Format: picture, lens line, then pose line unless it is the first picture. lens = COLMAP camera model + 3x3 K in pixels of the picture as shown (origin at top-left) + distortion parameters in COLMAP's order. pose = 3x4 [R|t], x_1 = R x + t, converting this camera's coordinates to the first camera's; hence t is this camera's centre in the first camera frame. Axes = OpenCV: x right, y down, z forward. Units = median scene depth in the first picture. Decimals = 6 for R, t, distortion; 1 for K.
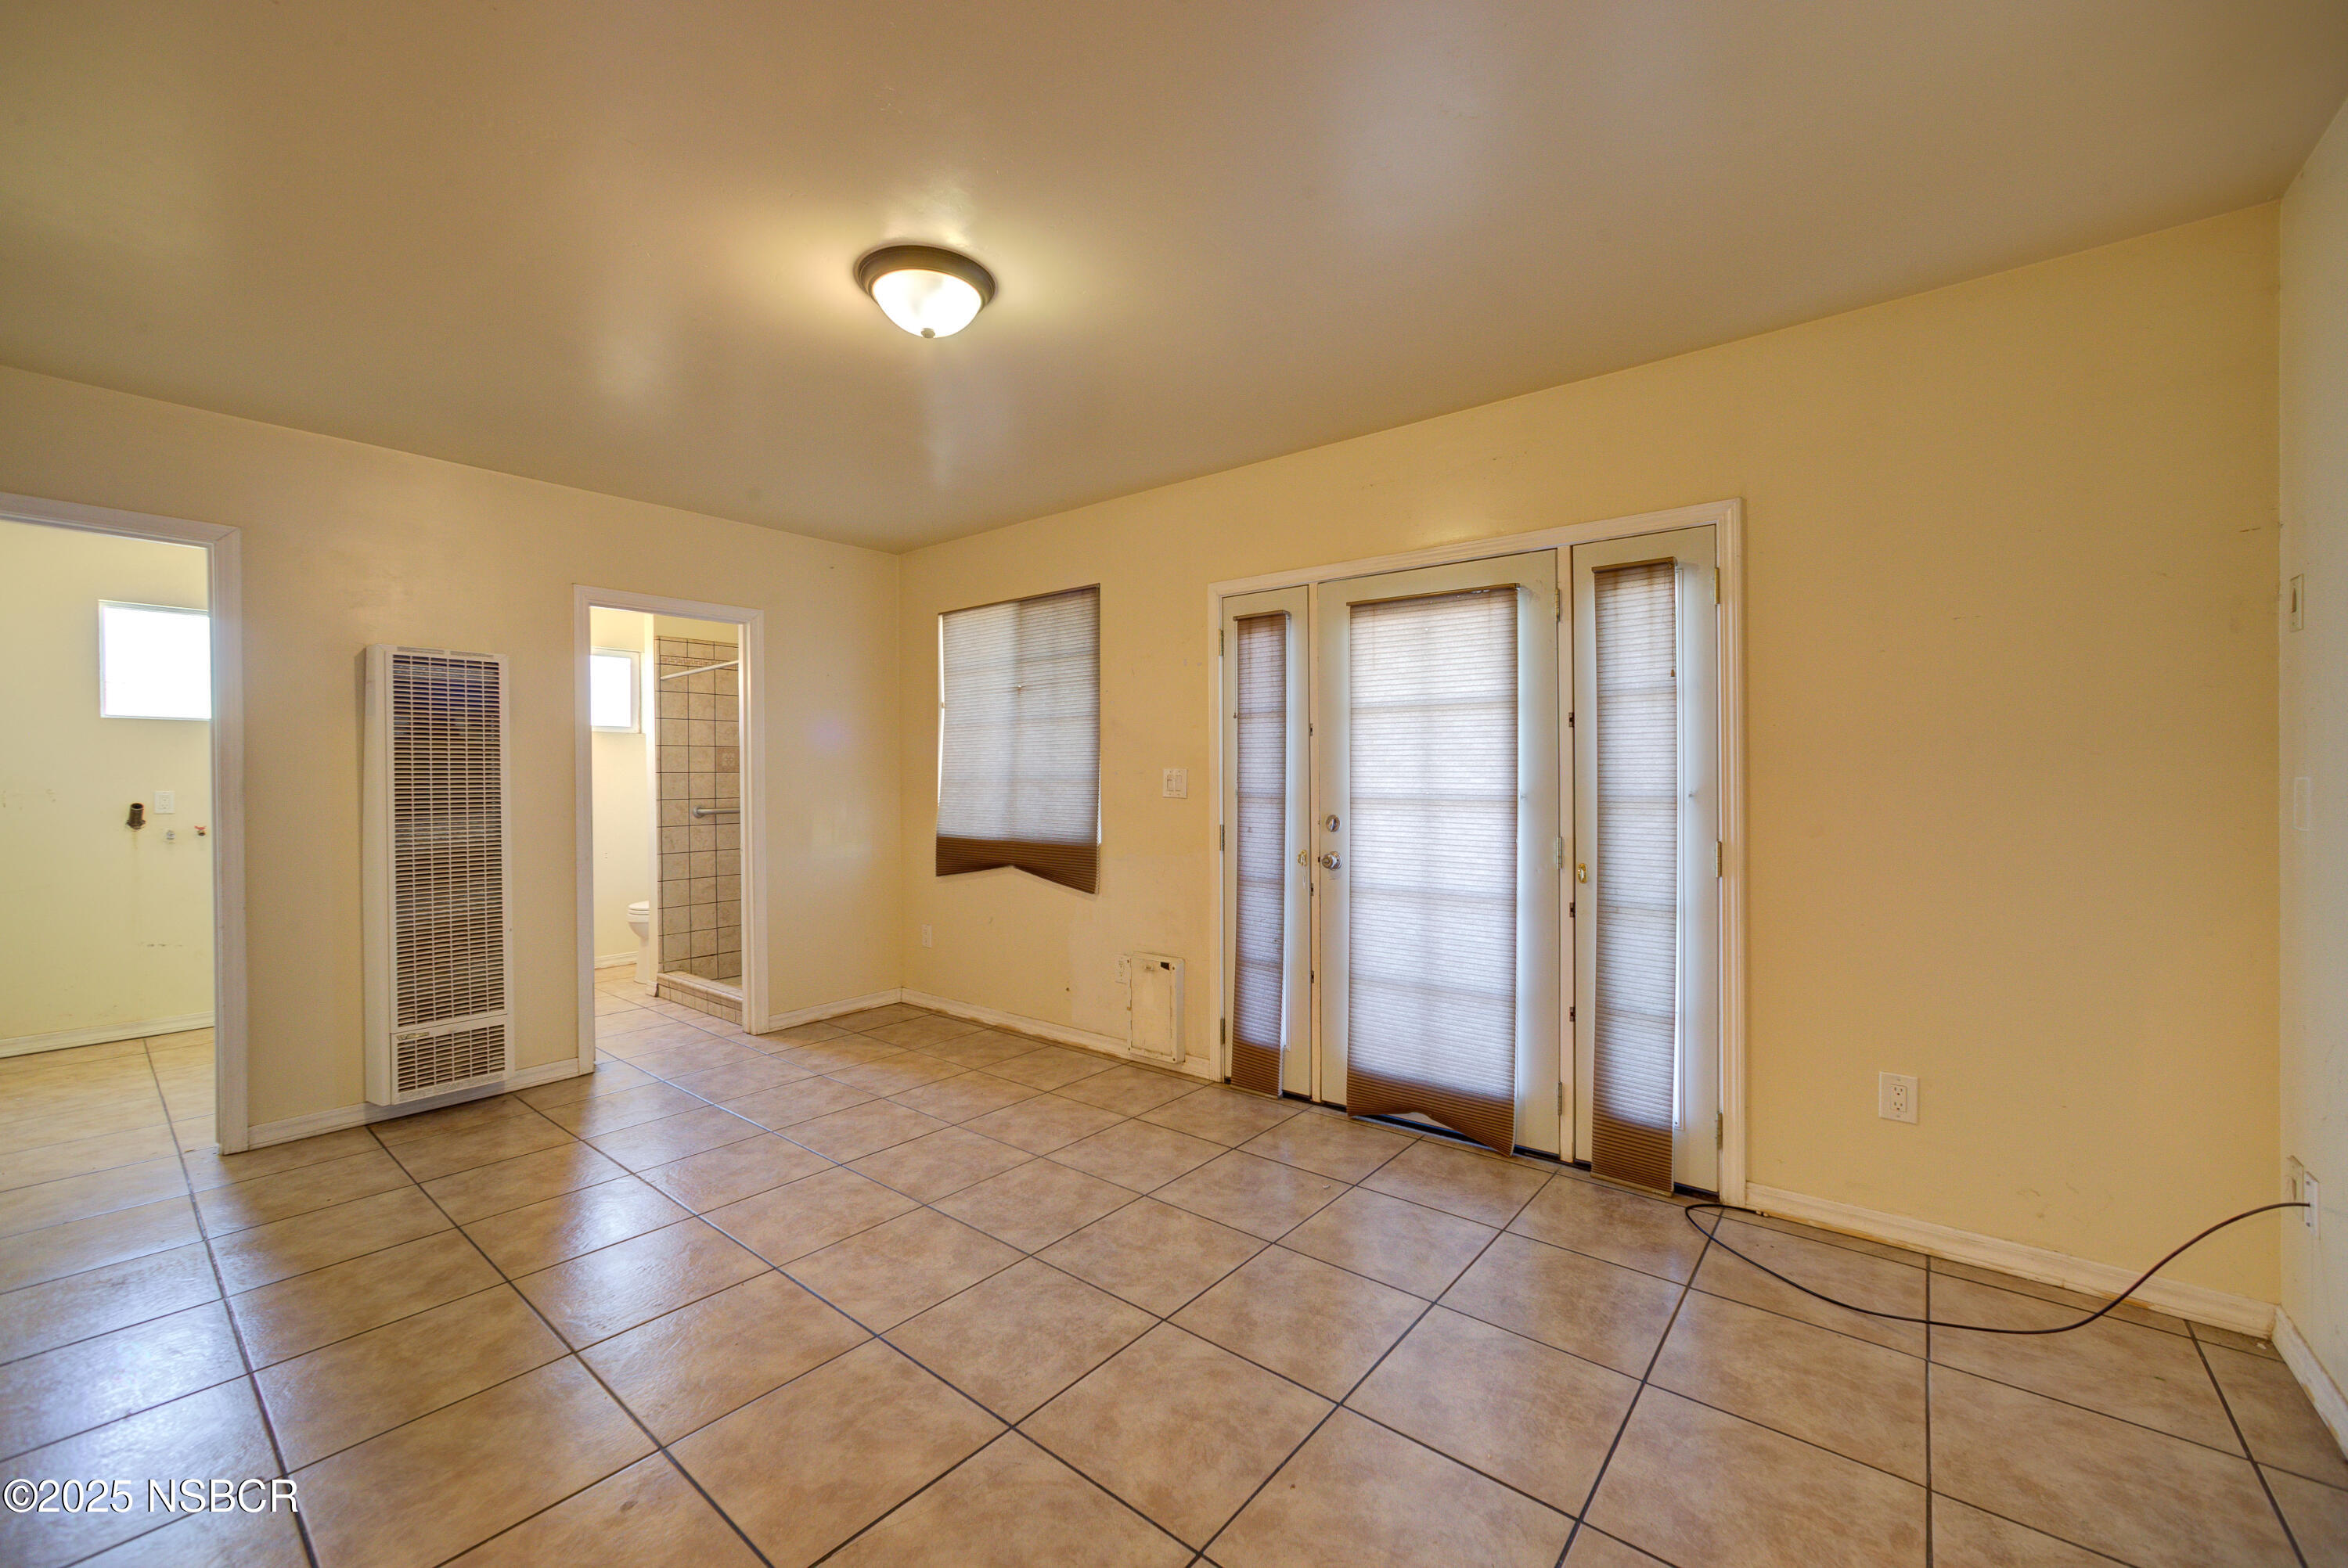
lens RADIAL K [[927.9, 0, 1158.6], [0, 927.9, 778.5], [0, 0, 1]] dist [-0.012836, 0.004626]
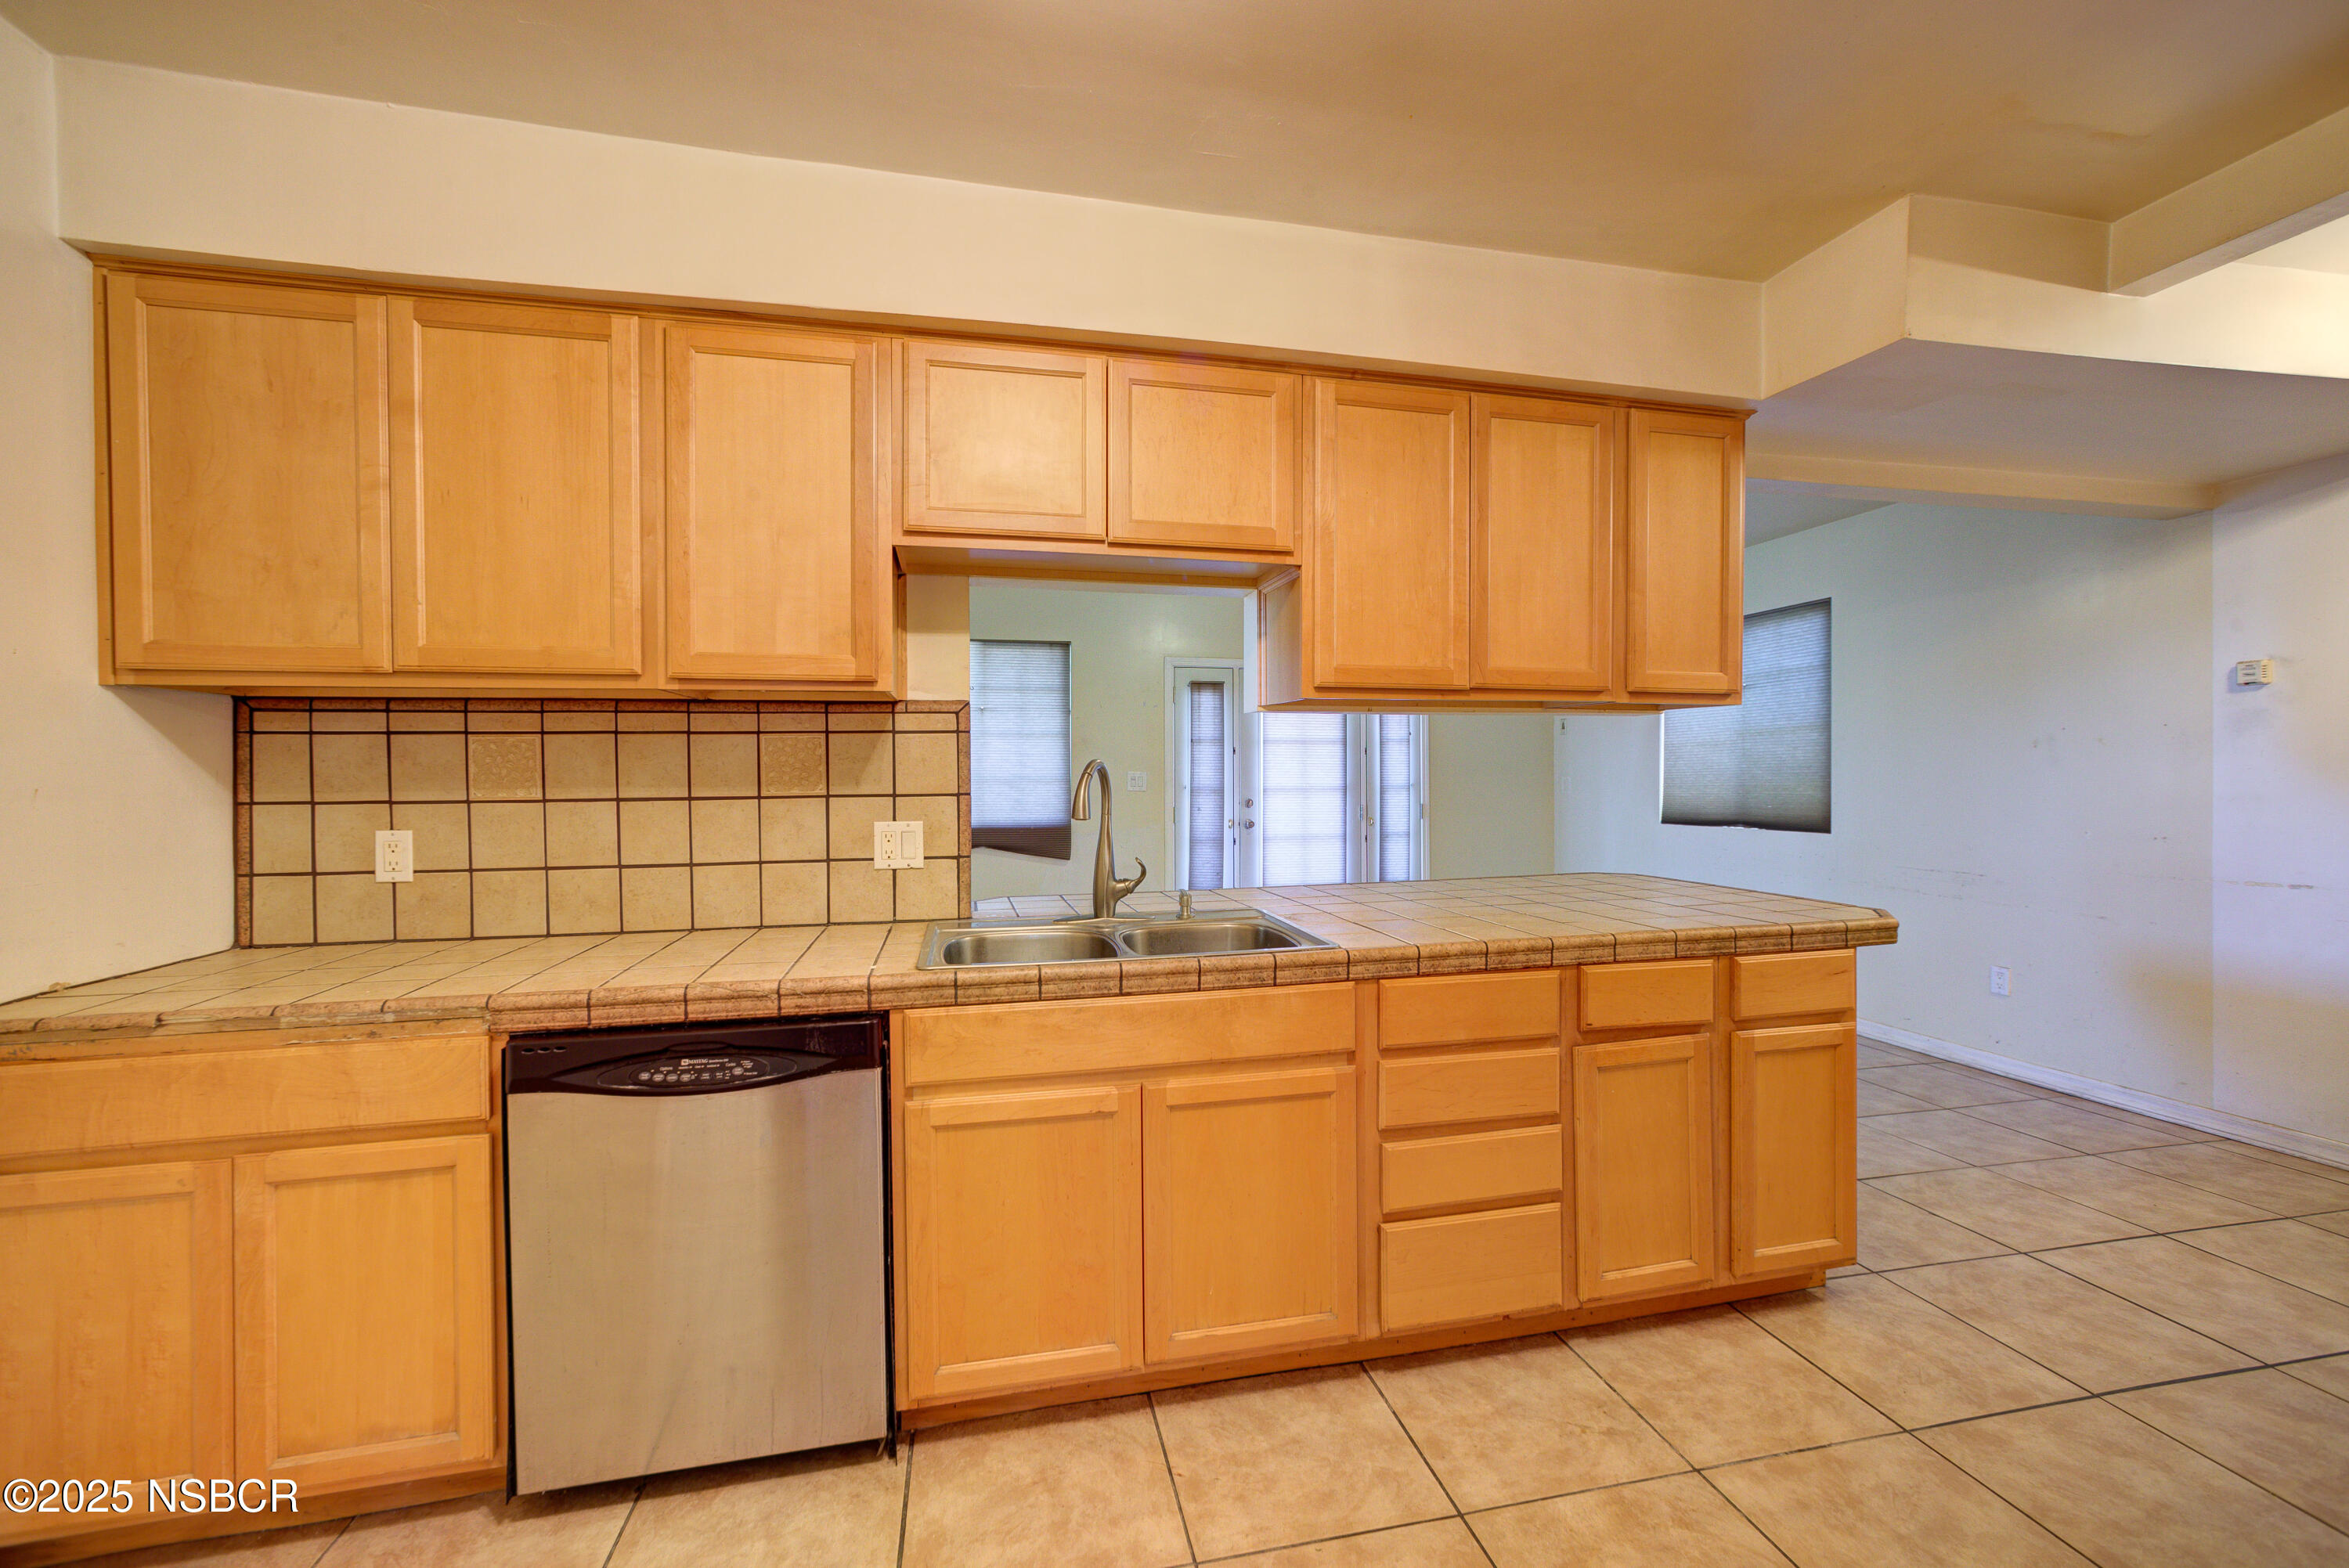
lens RADIAL K [[928.3, 0, 1162.9], [0, 928.3, 773.7], [0, 0, 1]] dist [-0.012836, 0.004626]
pose [[0.640915, 0.005304, 0.767594, -1.270503], [0.003903, 0.999941, -0.010169, 0.008458], [-0.767602, 0.009514, 0.640856, -0.027057]]
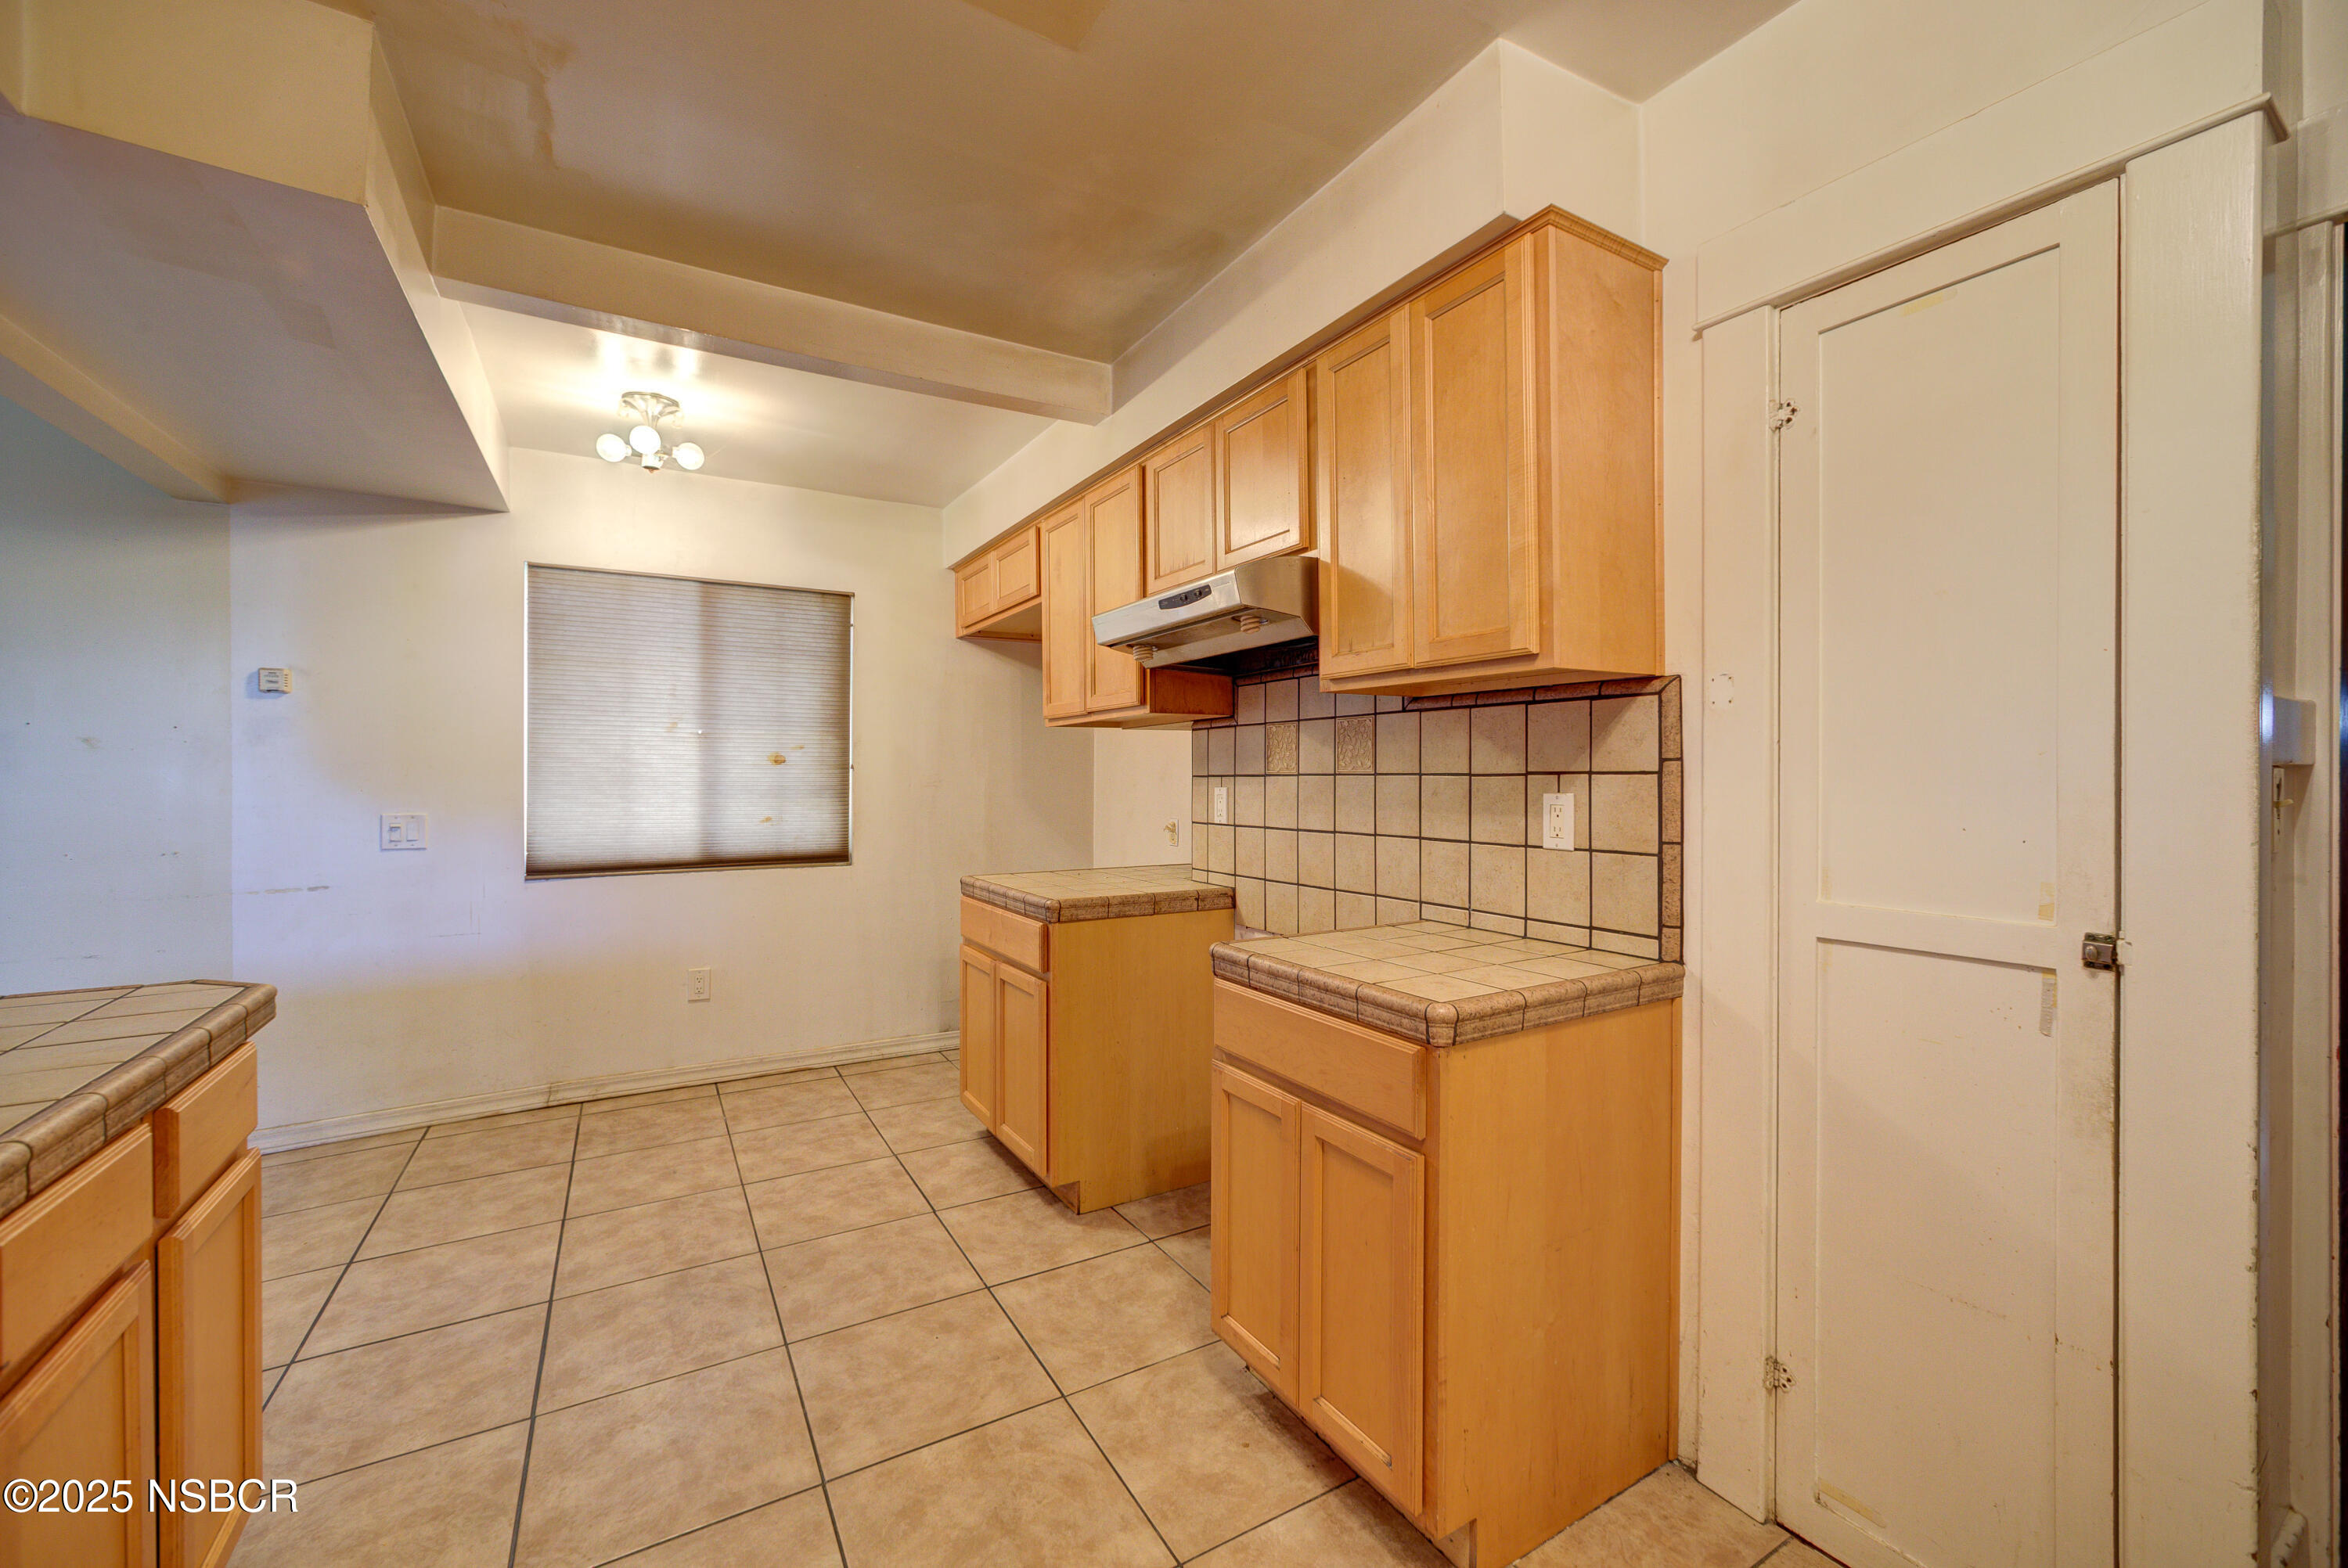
lens RADIAL K [[927.9, 0, 1168.5], [0, 927.9, 776.4], [0, 0, 1]] dist [-0.012836, 0.004626]
pose [[-0.934236, 0.007239, 0.356582, -1.047656], [0.009502, 0.999944, 0.004594, 0.003480], [-0.356529, 0.007680, -0.934253, 0.246429]]
